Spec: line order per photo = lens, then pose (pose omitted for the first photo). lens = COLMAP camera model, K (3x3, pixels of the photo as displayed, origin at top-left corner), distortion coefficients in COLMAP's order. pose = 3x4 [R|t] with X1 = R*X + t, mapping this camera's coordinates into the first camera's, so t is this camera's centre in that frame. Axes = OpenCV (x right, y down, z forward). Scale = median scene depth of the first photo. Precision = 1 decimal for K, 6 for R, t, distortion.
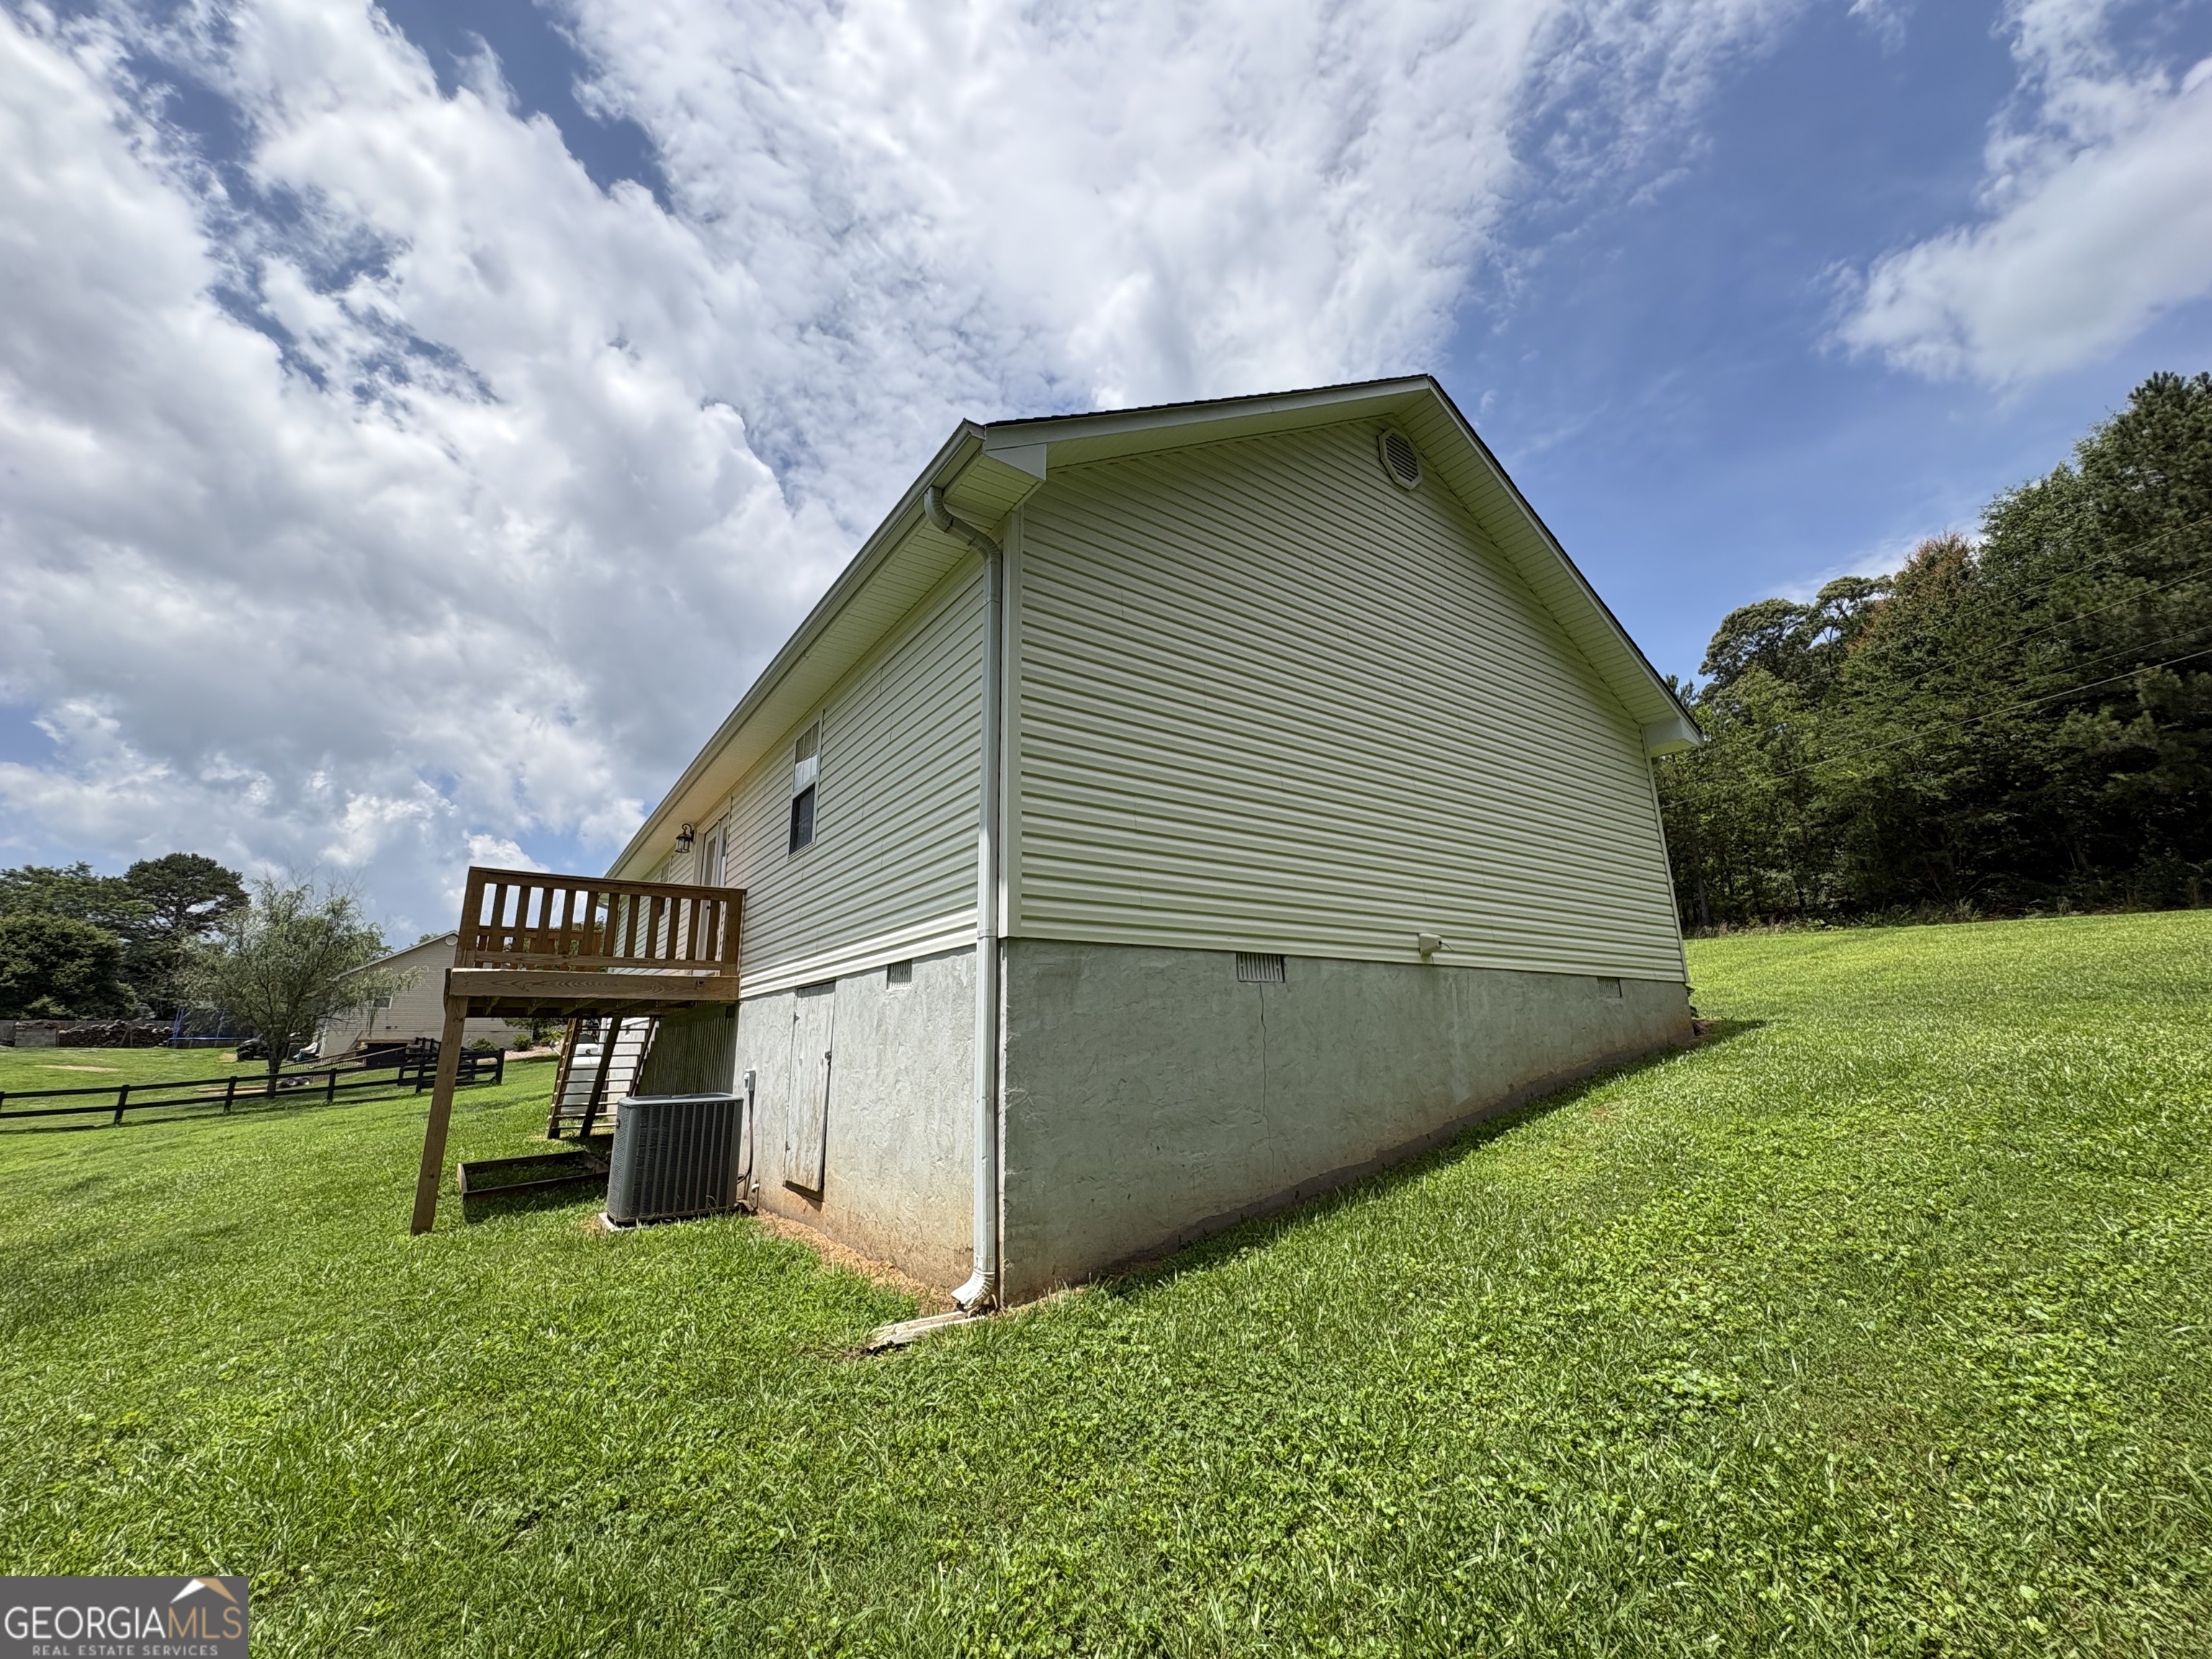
lens RADIAL K [[885.3, 0, 1101.6], [0, 885.3, 823.2], [0, 0, 1]] dist [0.009553, -0.006553]
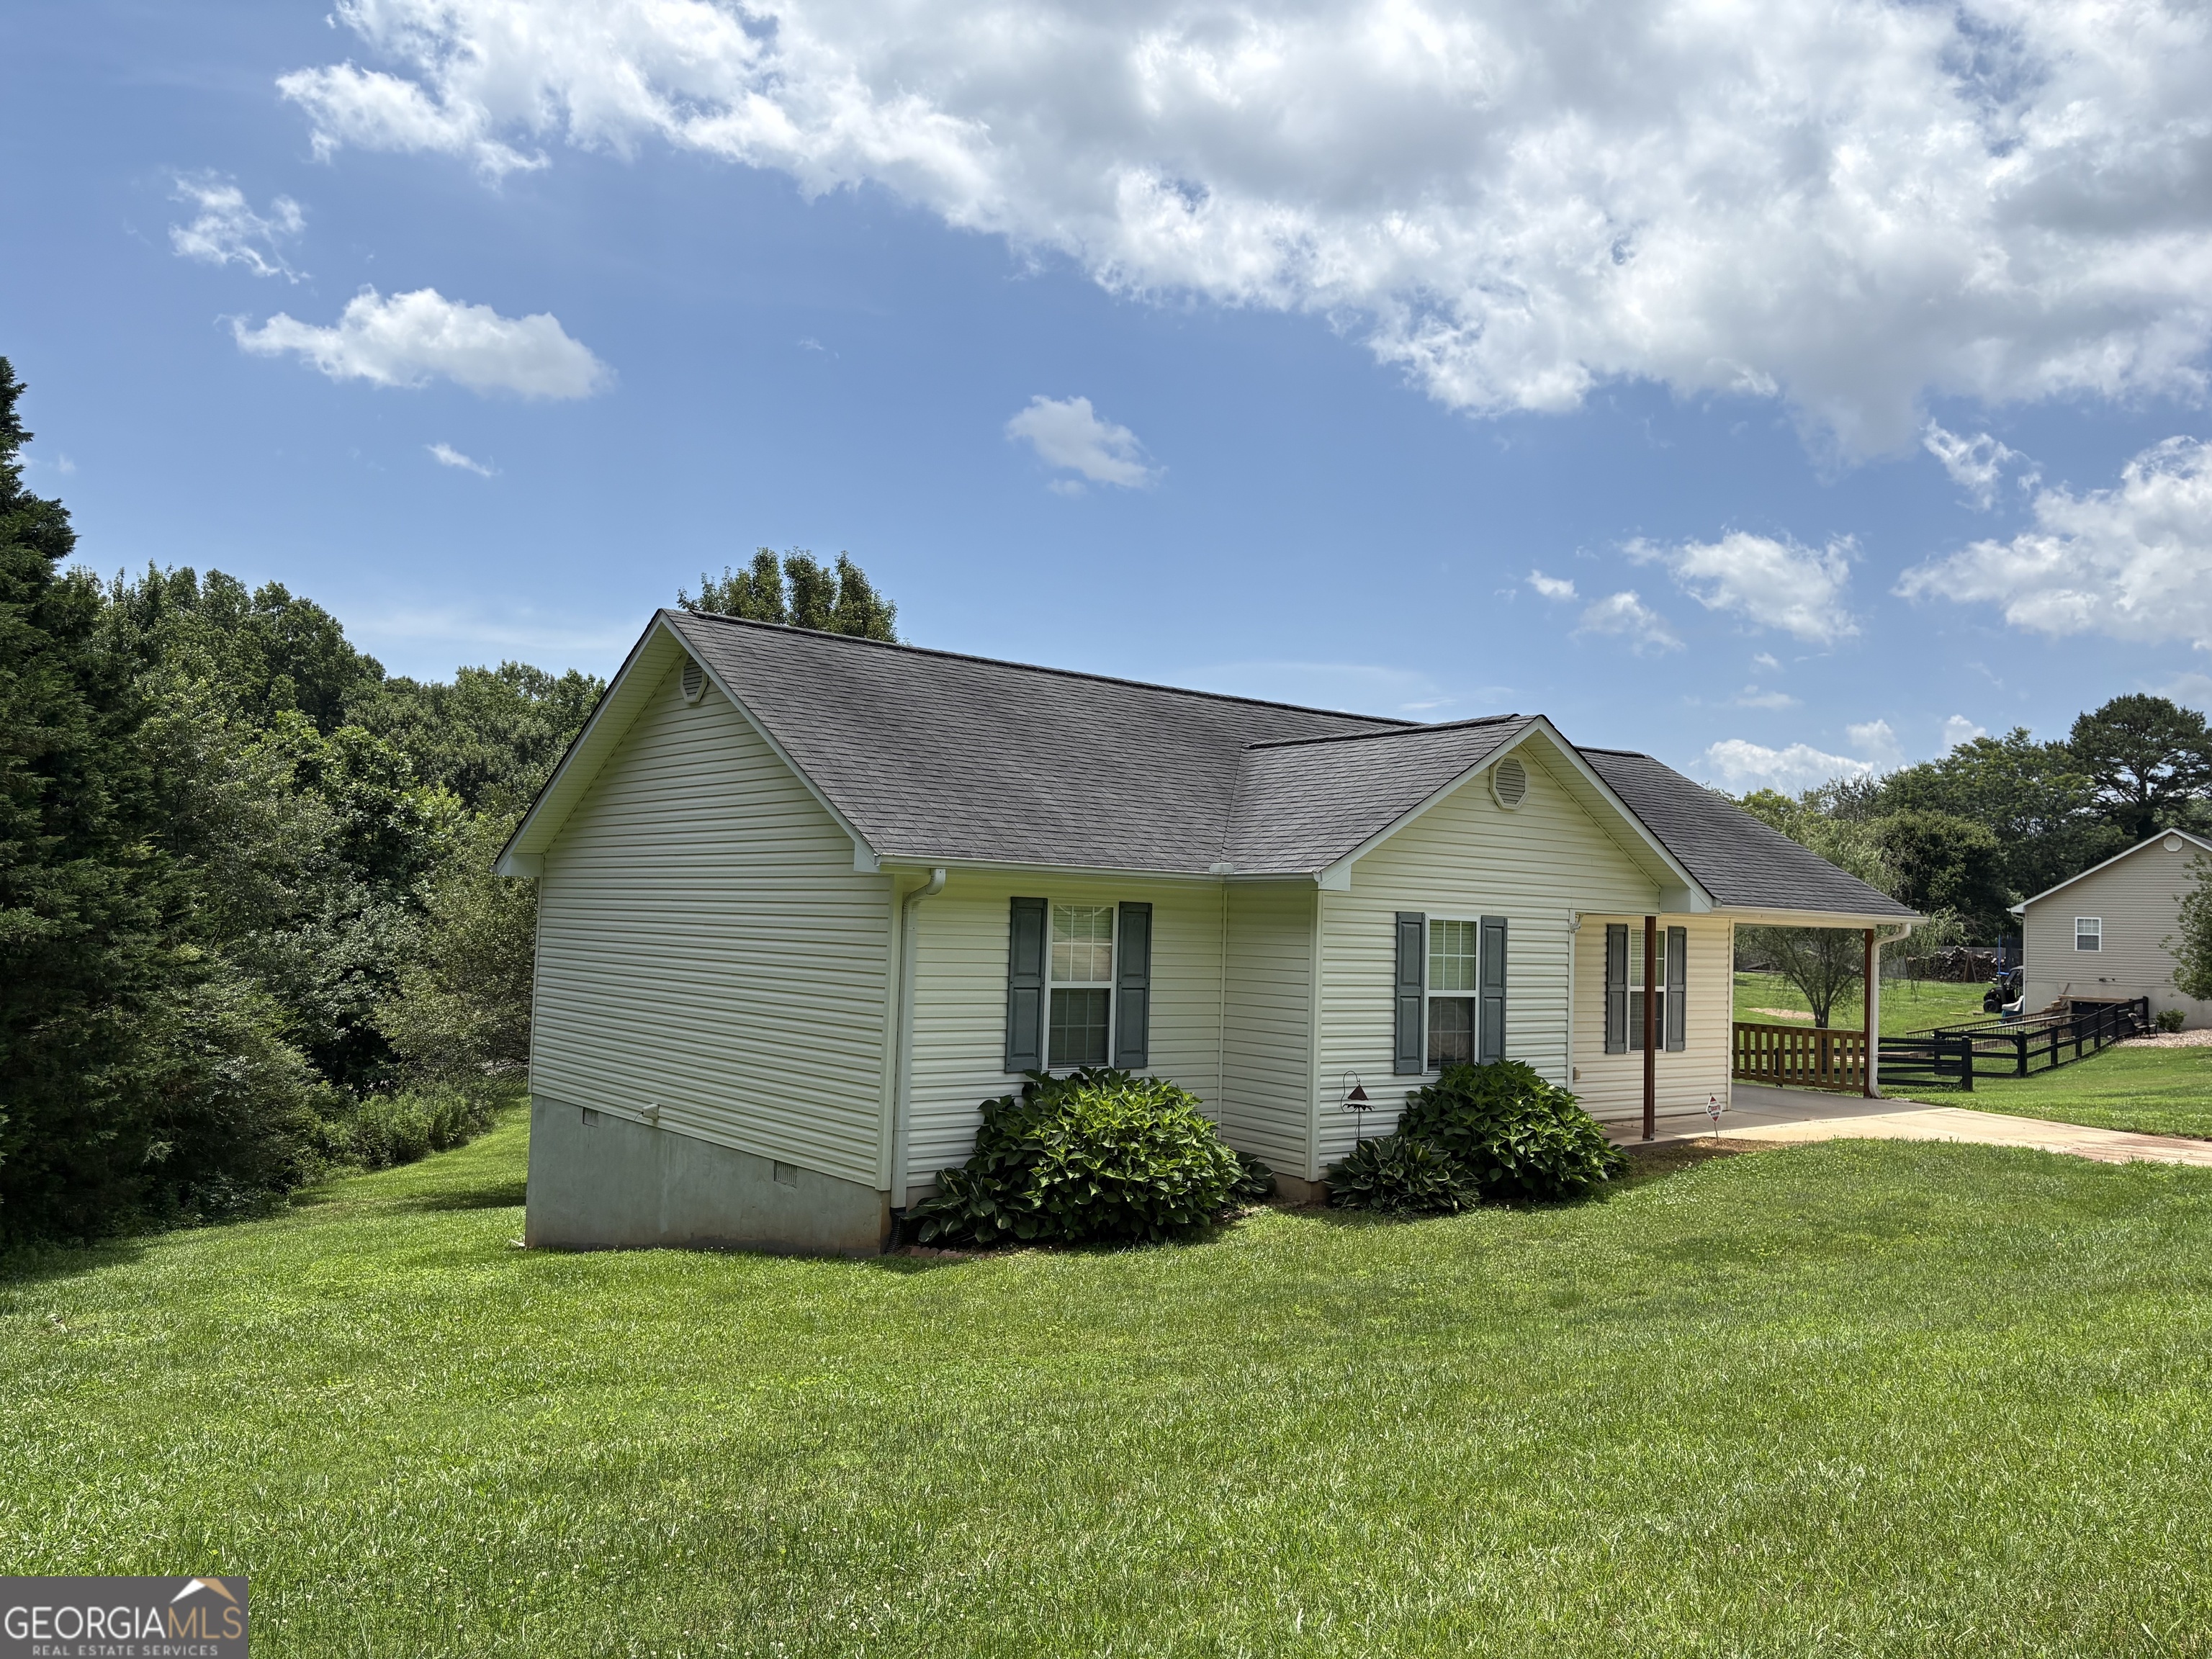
lens RADIAL K [[1662.0, 0, 1112.7], [0, 1662.0, 828.6], [0, 0, 1]] dist [0.060374, -0.088748]
pose [[0.063319, -0.032574, -0.997462, 0.311176], [0.209271, 0.977680, -0.018644, -0.009579], [0.975805, -0.207560, 0.068722, 0.168158]]
